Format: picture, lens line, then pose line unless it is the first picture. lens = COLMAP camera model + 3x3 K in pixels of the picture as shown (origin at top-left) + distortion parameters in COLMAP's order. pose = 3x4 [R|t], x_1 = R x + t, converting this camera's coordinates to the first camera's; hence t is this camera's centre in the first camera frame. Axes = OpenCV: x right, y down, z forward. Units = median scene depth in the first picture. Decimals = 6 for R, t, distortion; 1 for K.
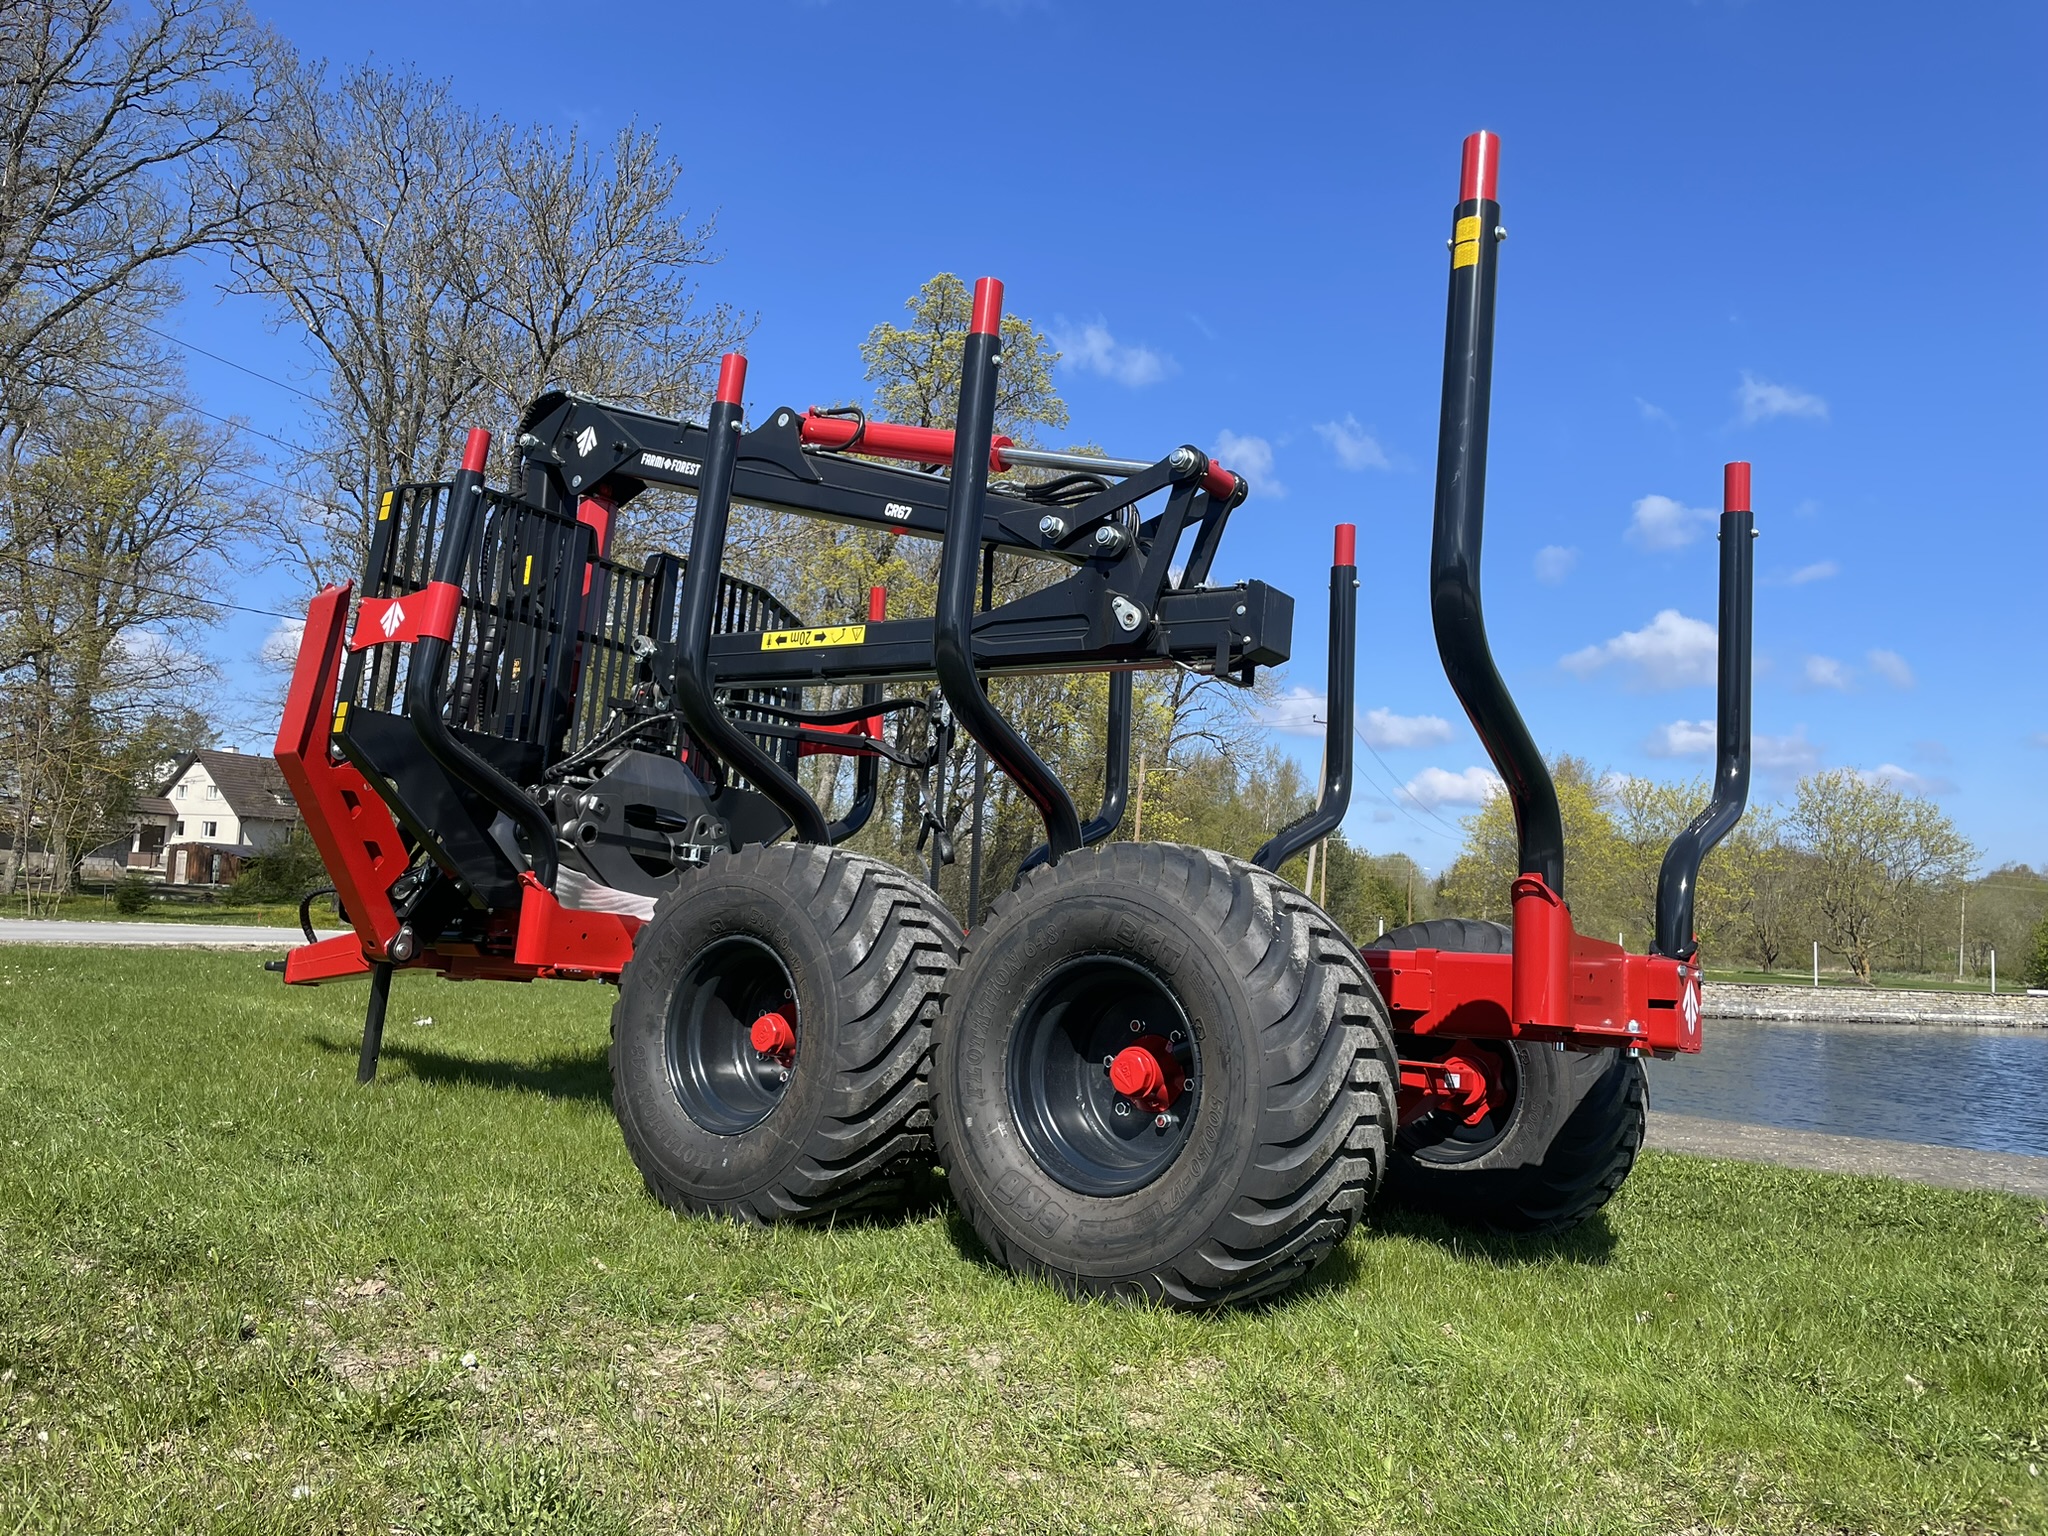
lens RADIAL K [[1552.5, 0, 1027.7], [0, 1552.5, 754.2], [0, 0, 1]] dist [0.109792, -0.153411]
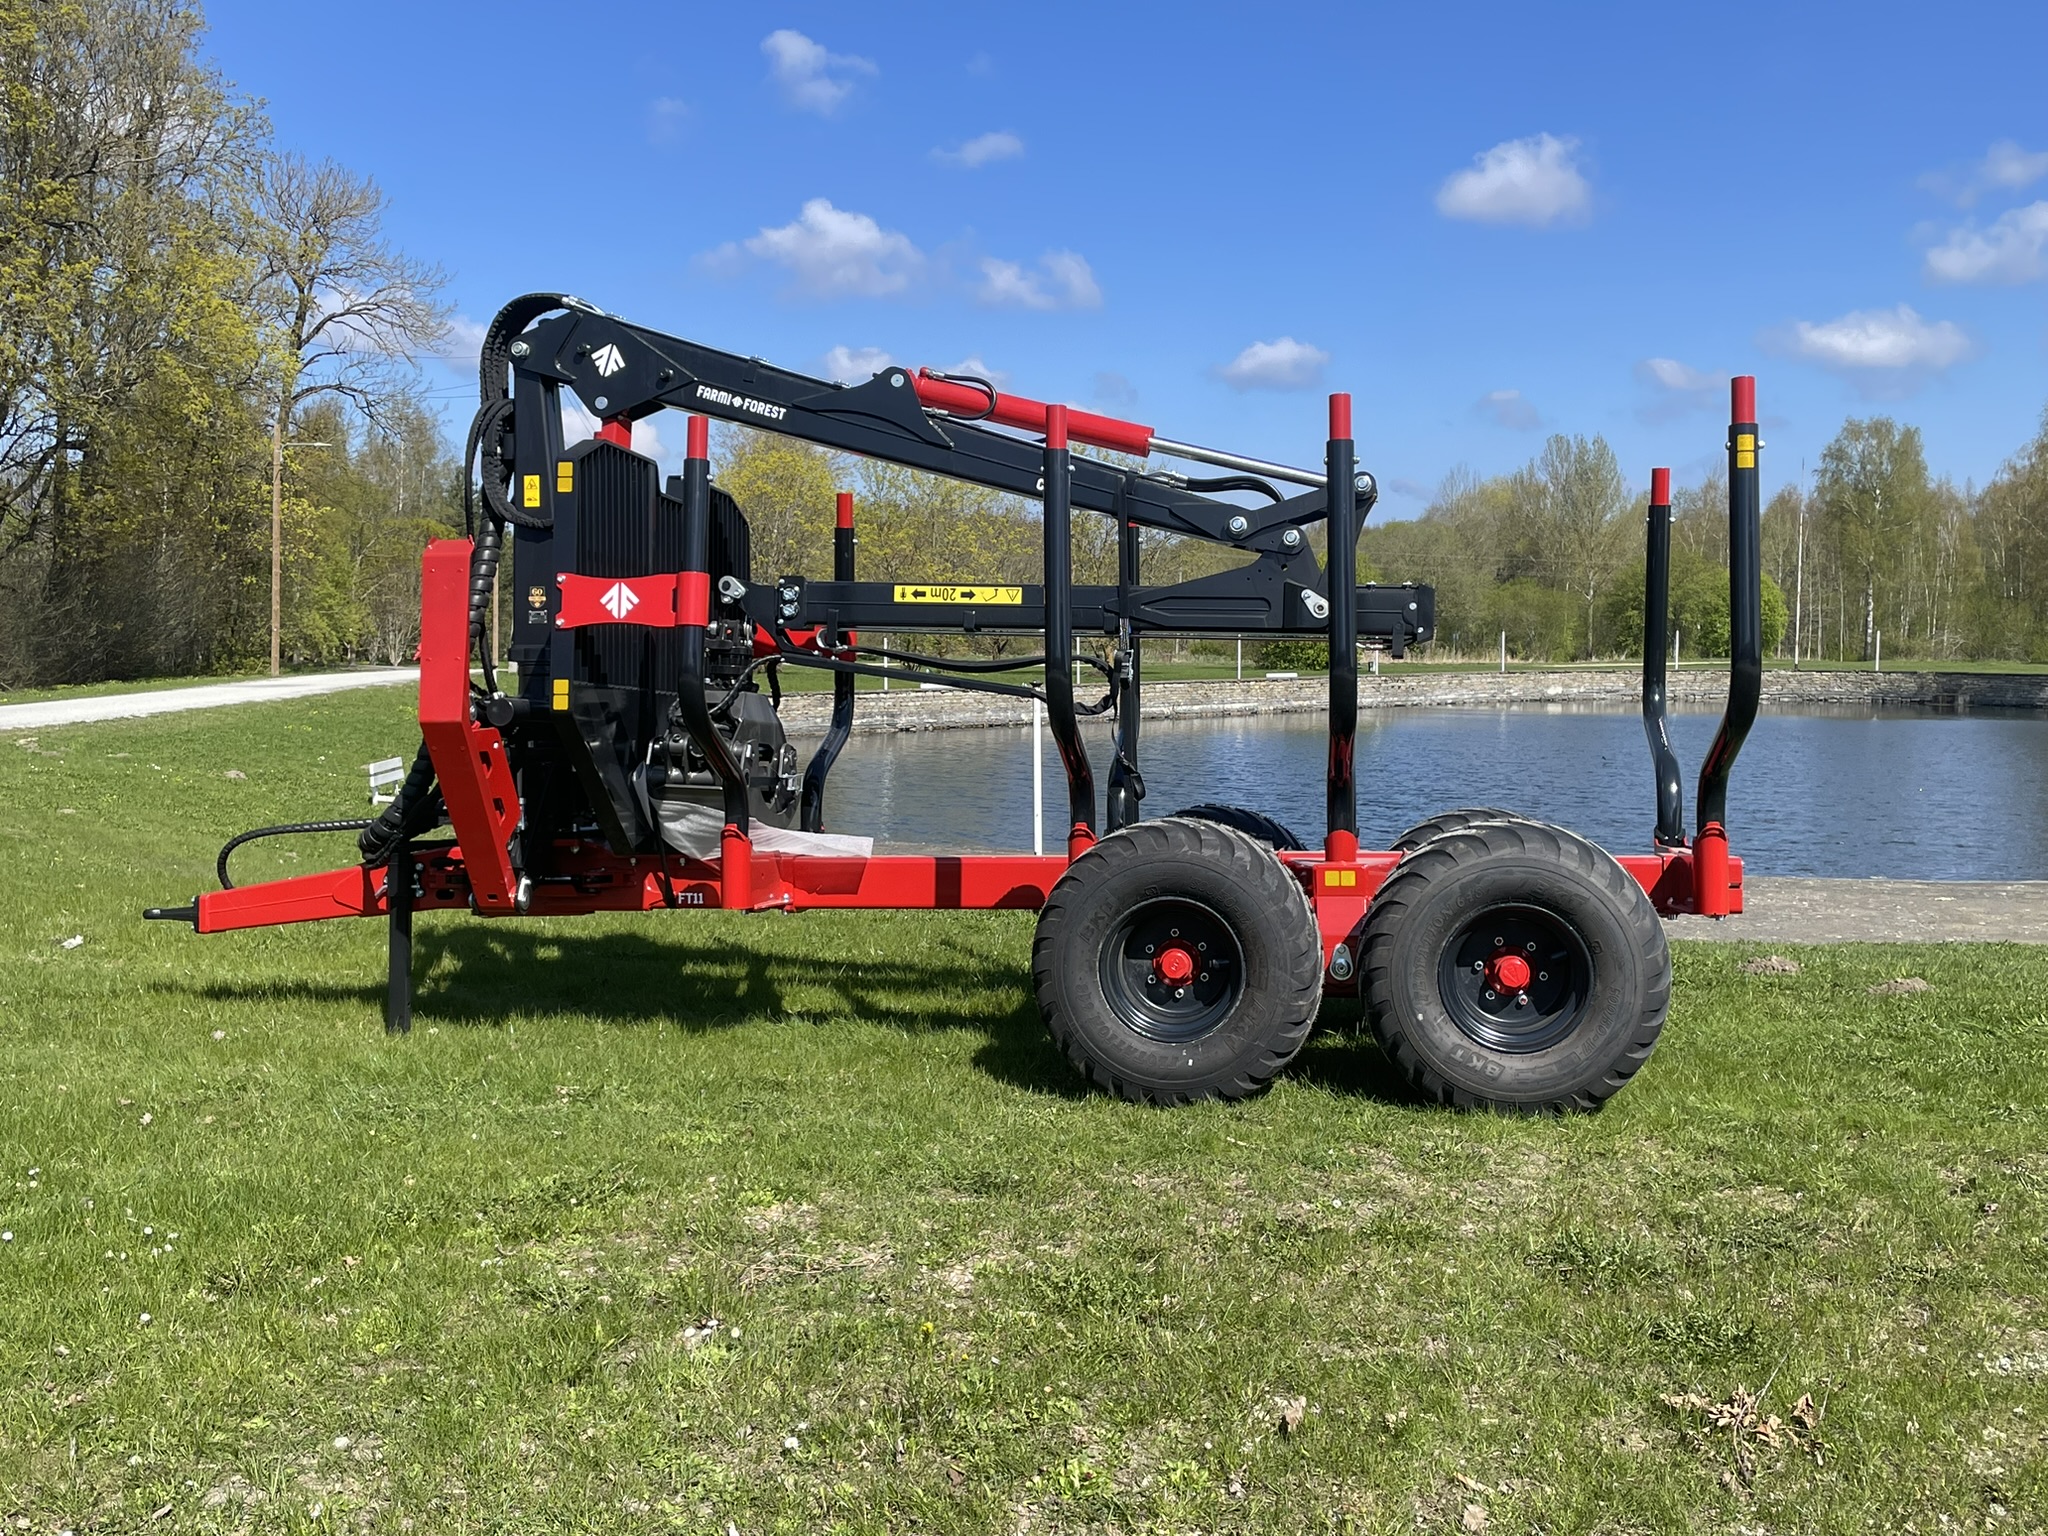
lens RADIAL K [[2054.8, 0, 1024.0], [0, 2054.8, 768.0], [0, 0, 1]] dist [0.099803, -0.010082]
pose [[0.889130, -0.076898, 0.451147, -0.908463], [-0.006253, 0.983649, 0.179985, -0.257510], [-0.457611, -0.162851, 0.874112, -0.379840]]
